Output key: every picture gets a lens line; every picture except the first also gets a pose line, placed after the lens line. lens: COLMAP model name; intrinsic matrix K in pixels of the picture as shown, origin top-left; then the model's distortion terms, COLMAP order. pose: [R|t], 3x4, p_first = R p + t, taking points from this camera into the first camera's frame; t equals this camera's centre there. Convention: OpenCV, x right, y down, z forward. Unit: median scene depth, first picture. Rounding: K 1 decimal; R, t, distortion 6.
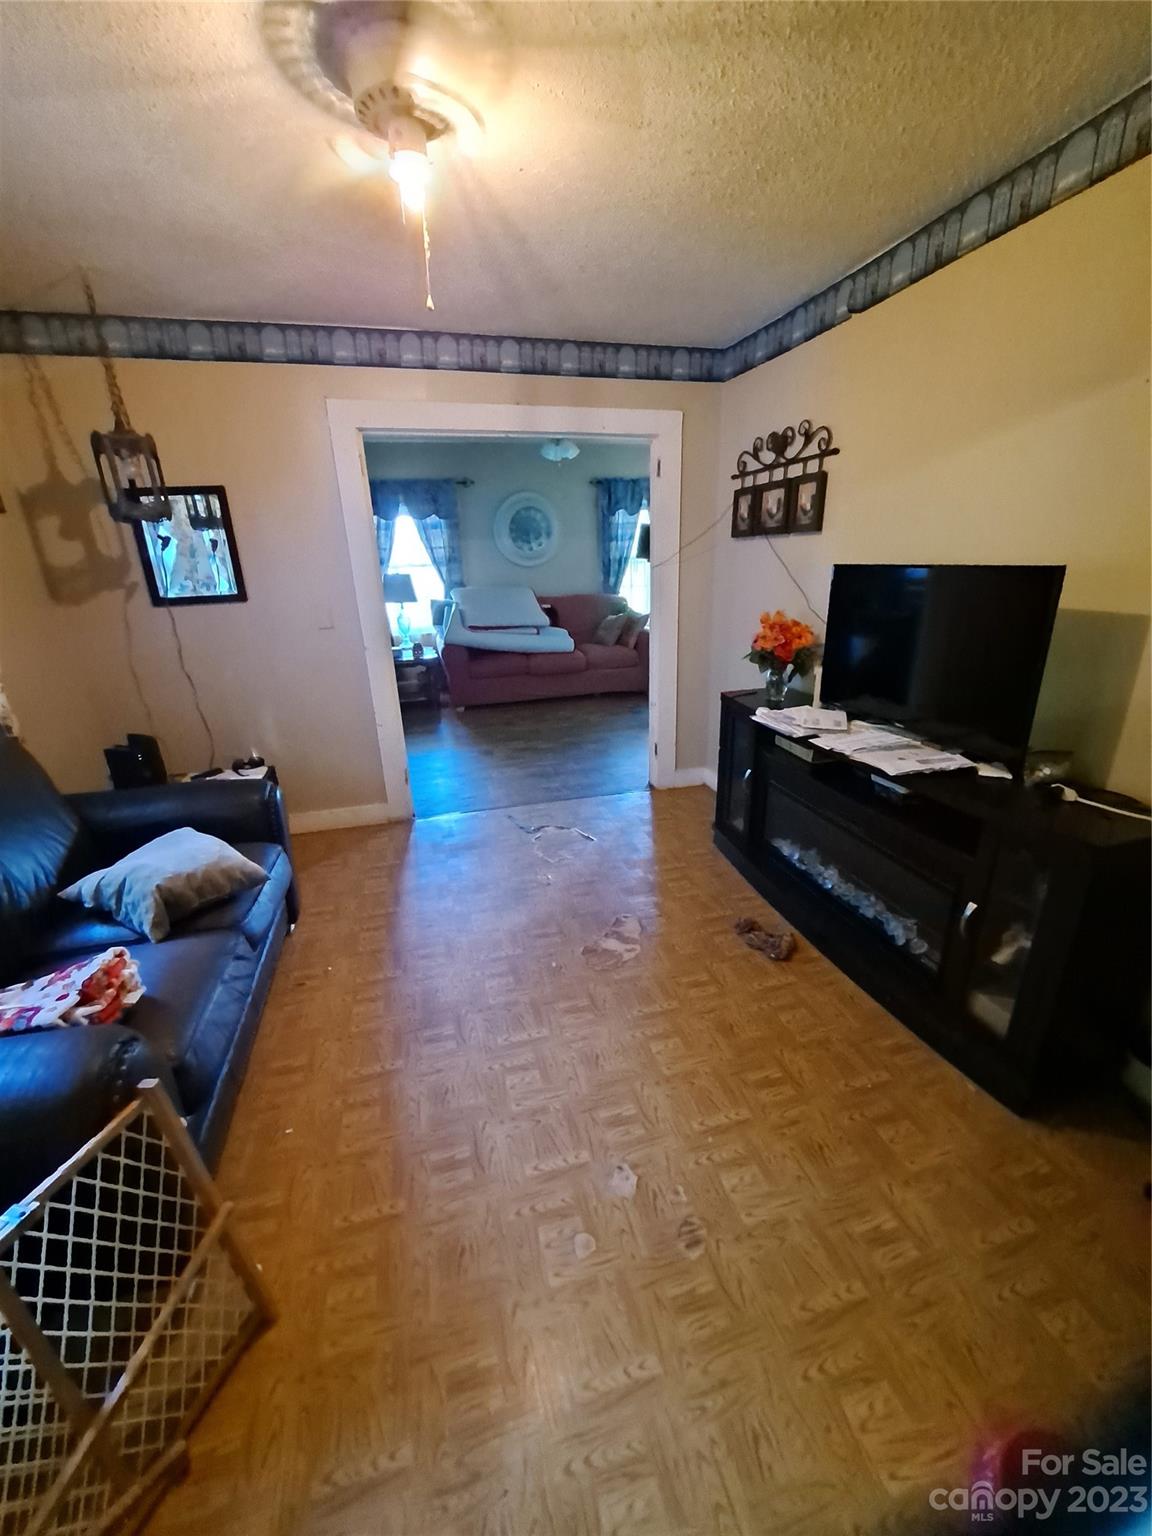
lens RADIAL K [[610.0, 0, 576.0], [0, 610.0, 778.4], [0, 0, 1]] dist [-0.014307, -0.000525]
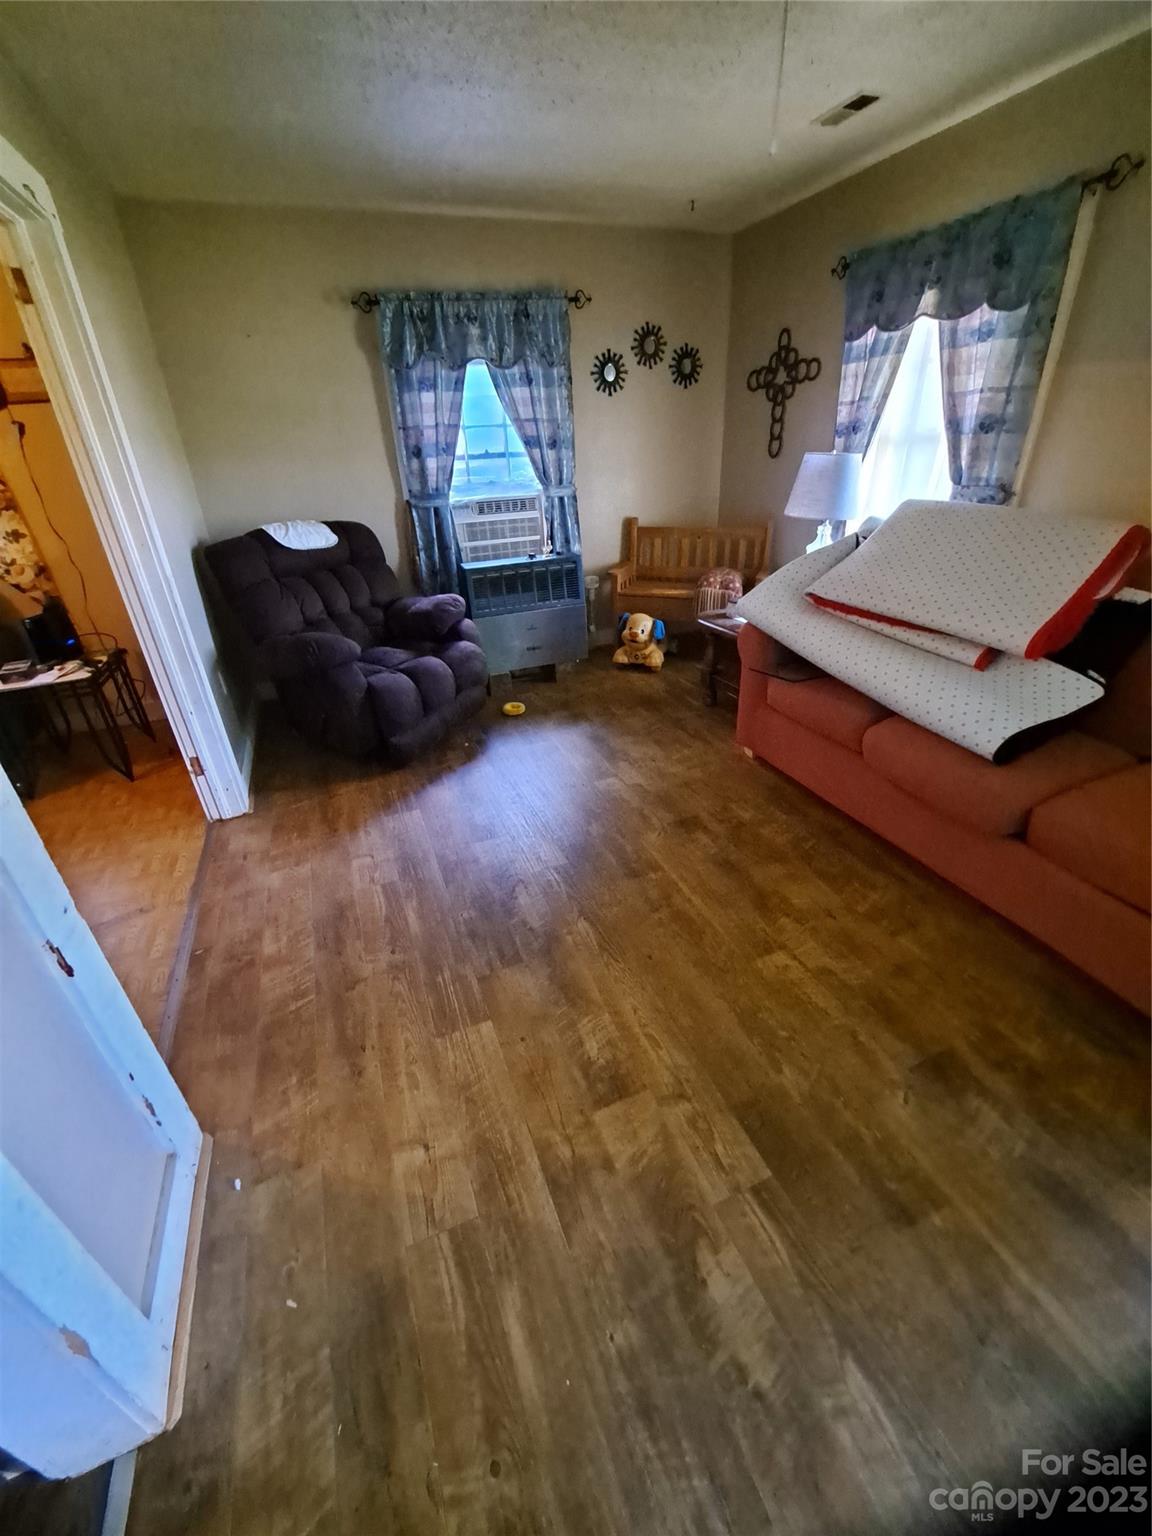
lens RADIAL K [[614.1, 0, 573.2], [0, 614.1, 775.8], [0, 0, 1]] dist [-0.002862, -0.000305]
pose [[0.101461, 0.493833, -0.863617, 0.223563], [-0.317526, 0.838768, 0.442319, -0.256177], [0.942806, 0.229343, 0.241907, 0.697853]]
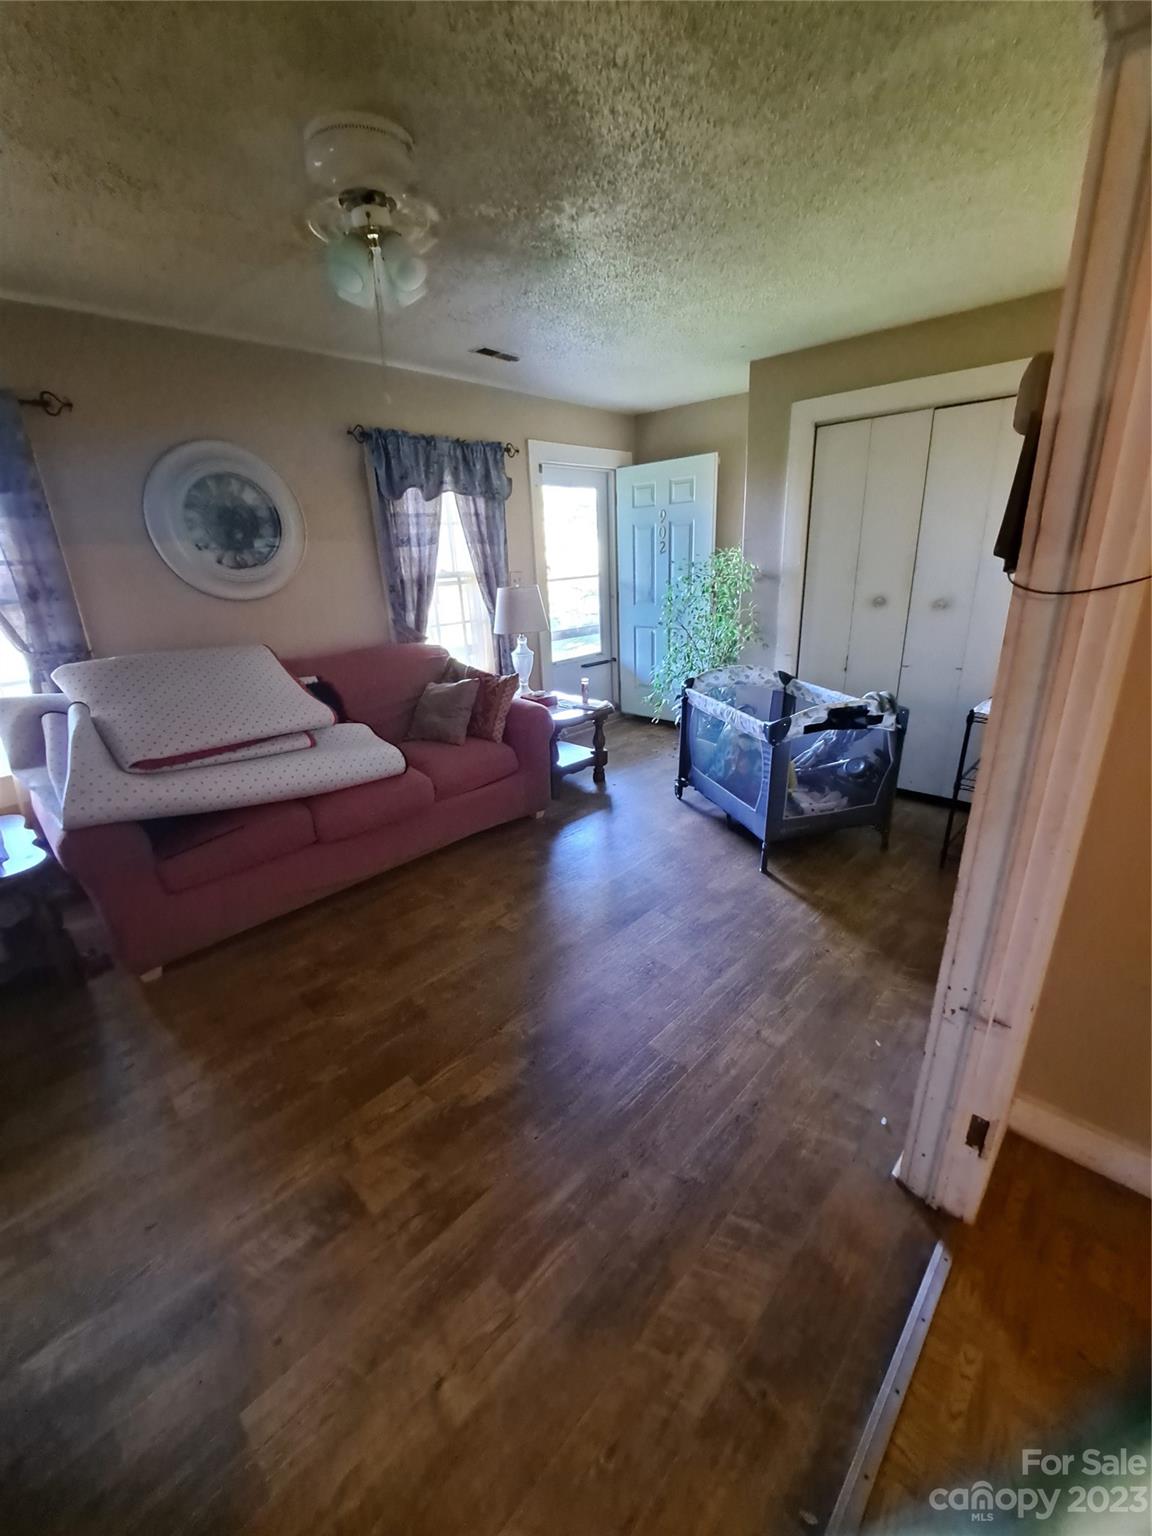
lens RADIAL K [[610.0, 0, 576.0], [0, 610.0, 778.4], [0, 0, 1]] dist [-0.014307, -0.000525]
pose [[0.862438, -0.183899, 0.471574, -0.108365], [0.199433, 0.979758, 0.017343, -0.176148], [-0.465218, 0.079090, 0.881656, 0.495141]]
